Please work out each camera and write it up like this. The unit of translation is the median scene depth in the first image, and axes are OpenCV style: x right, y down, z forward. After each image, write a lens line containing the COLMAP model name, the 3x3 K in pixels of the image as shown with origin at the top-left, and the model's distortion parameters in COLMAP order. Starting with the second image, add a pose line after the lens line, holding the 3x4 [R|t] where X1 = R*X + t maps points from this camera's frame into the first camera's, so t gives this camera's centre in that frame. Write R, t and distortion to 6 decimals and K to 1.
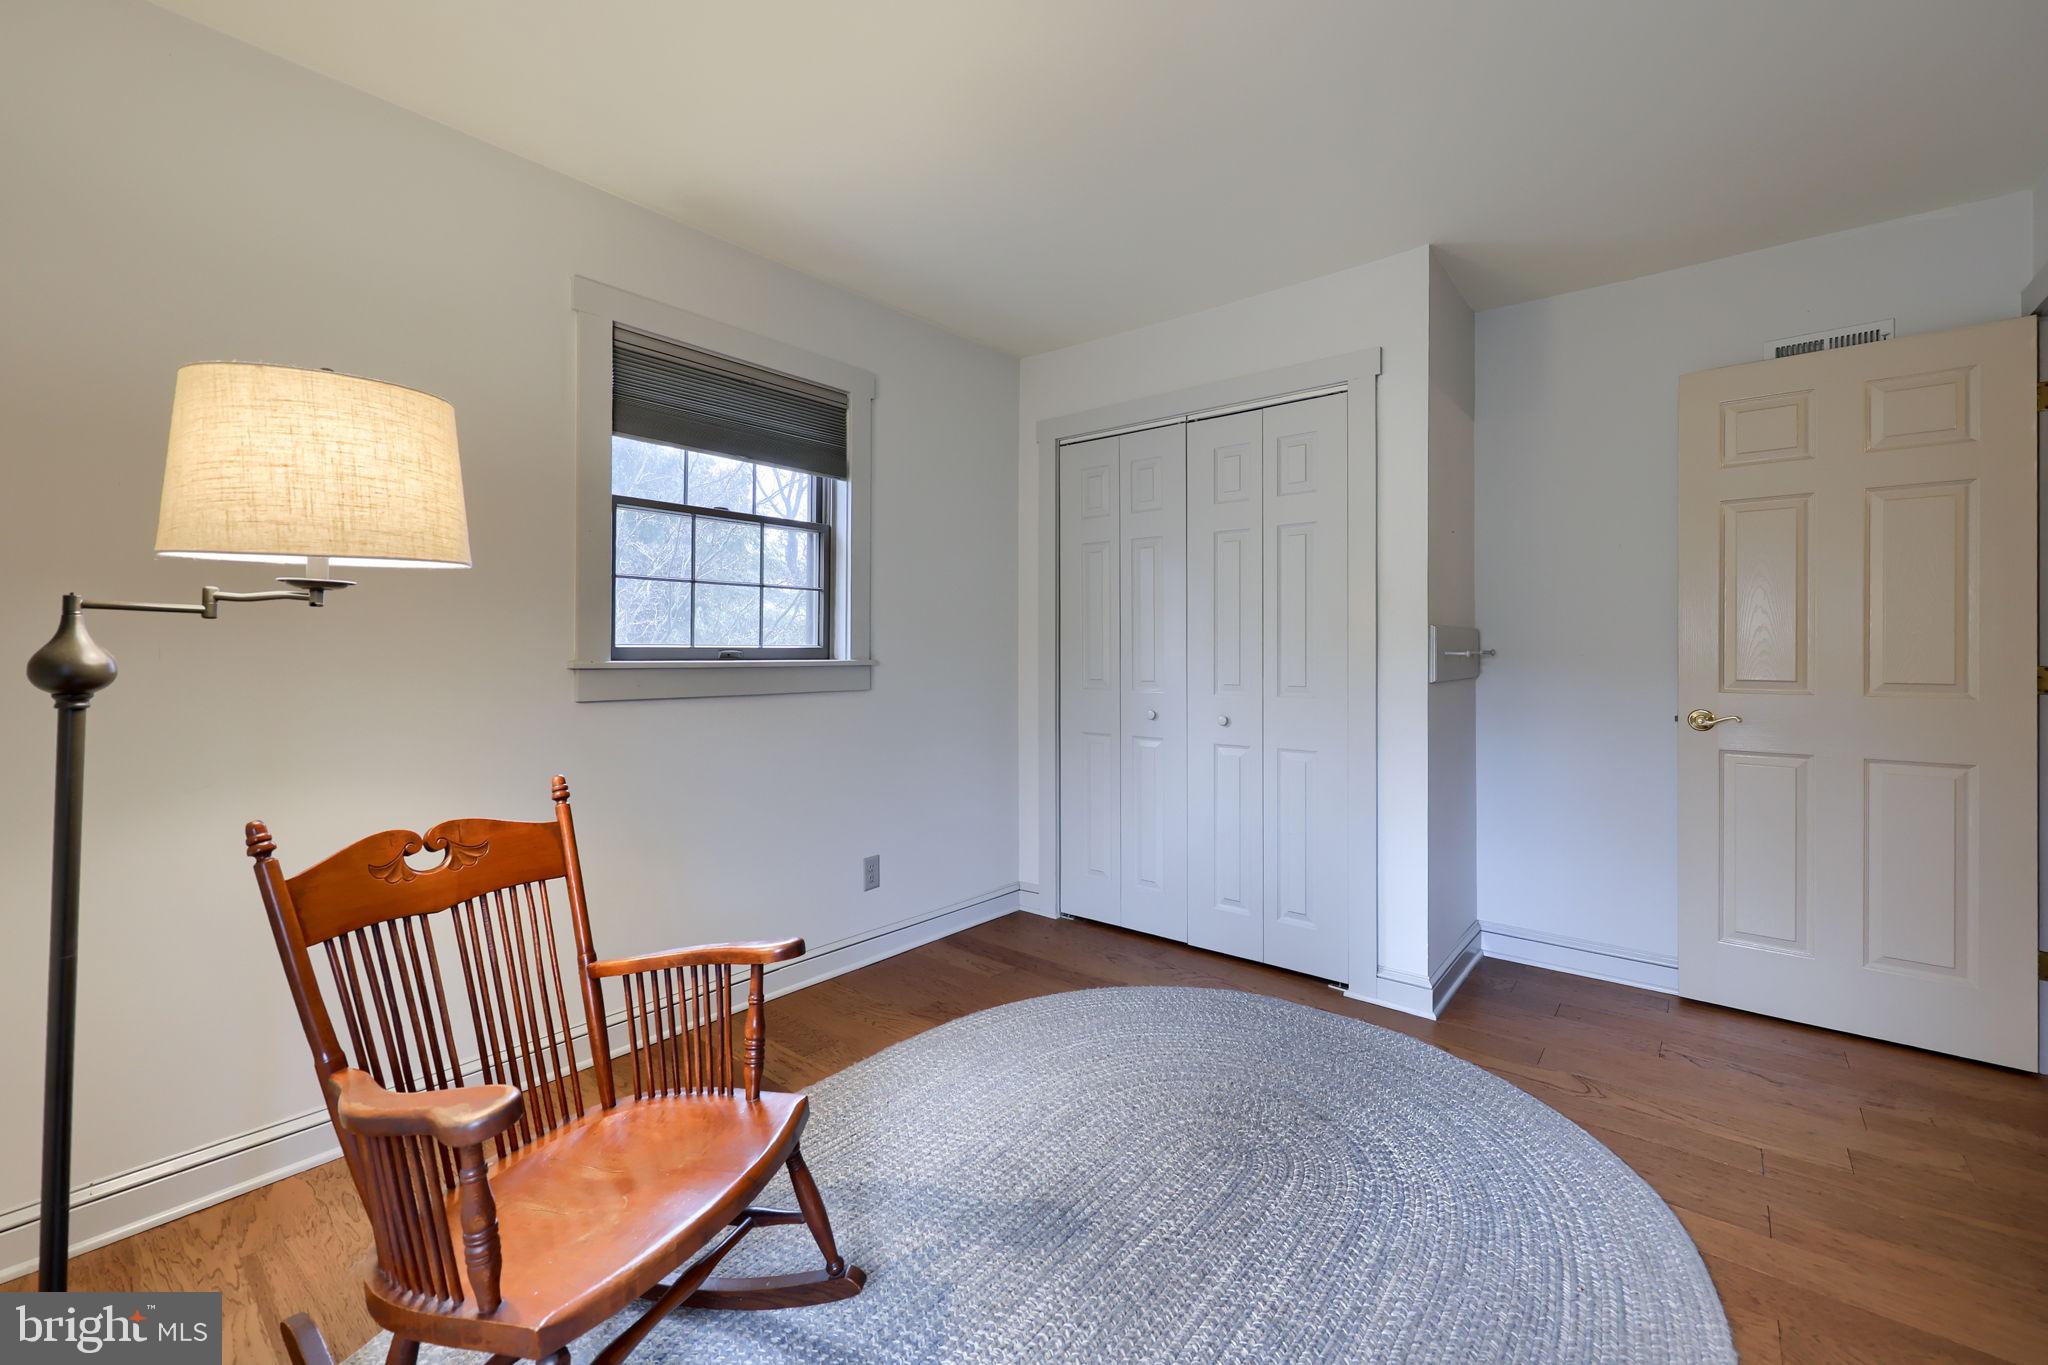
lens RADIAL K [[839.8, 0, 1025.7], [0, 839.8, 650.6], [0, 0, 1]] dist [0.000030, 0.000093]
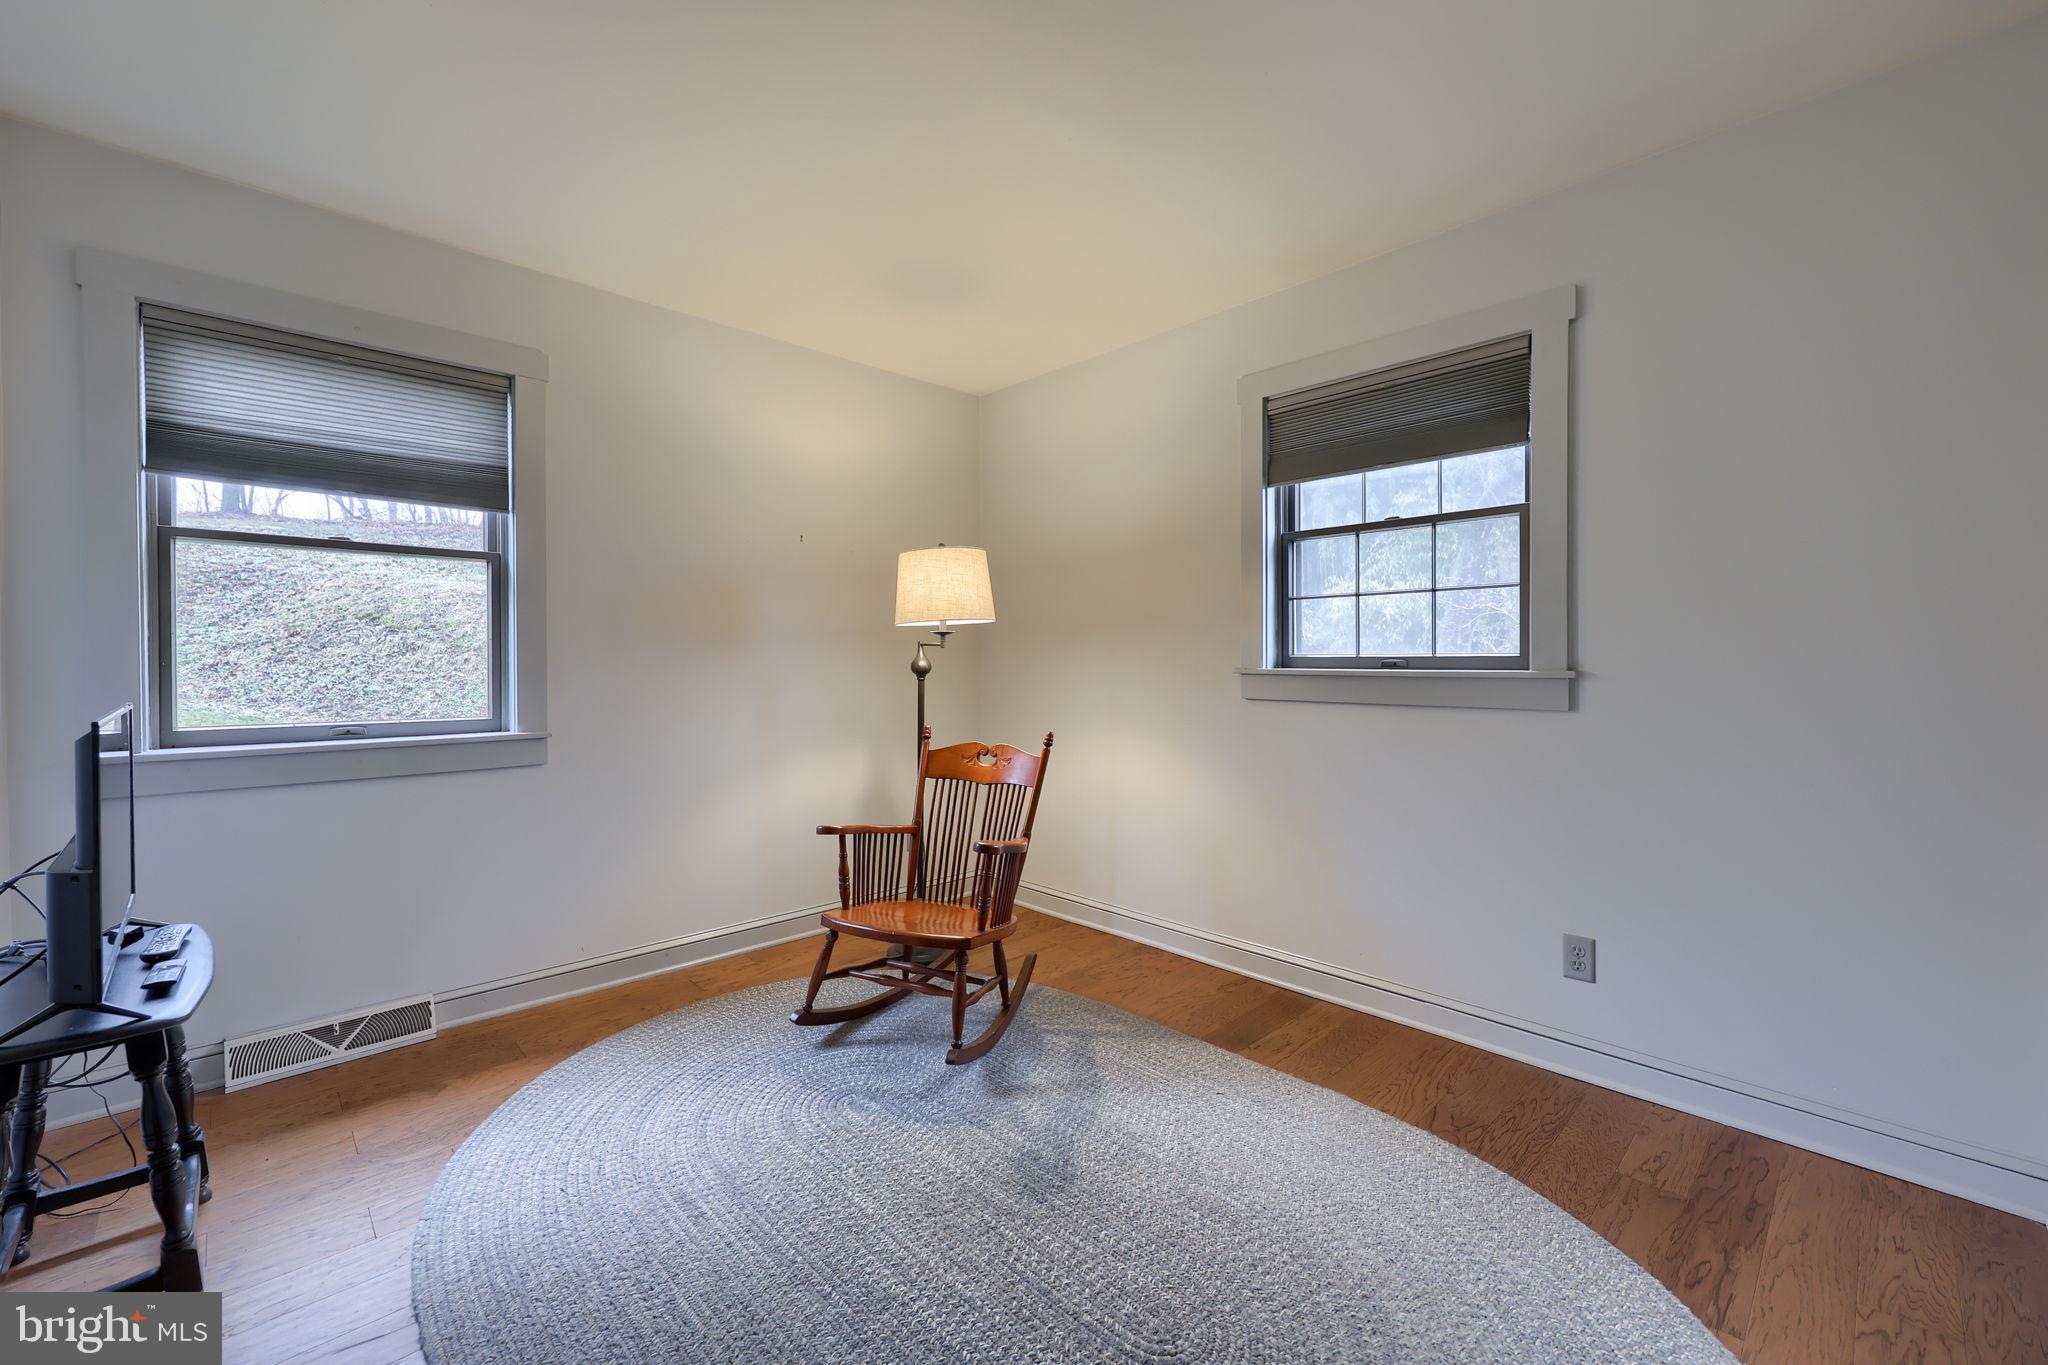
lens RADIAL K [[843.2, 0, 1028.2], [0, 843.2, 667.6], [0, 0, 1]] dist [-0.001585, -0.000157]
pose [[-0.120380, 0.014023, -0.992629, 0.737514], [0.004130, 0.999899, 0.013625, -0.005416], [0.992719, -0.002460, -0.120426, 0.730380]]
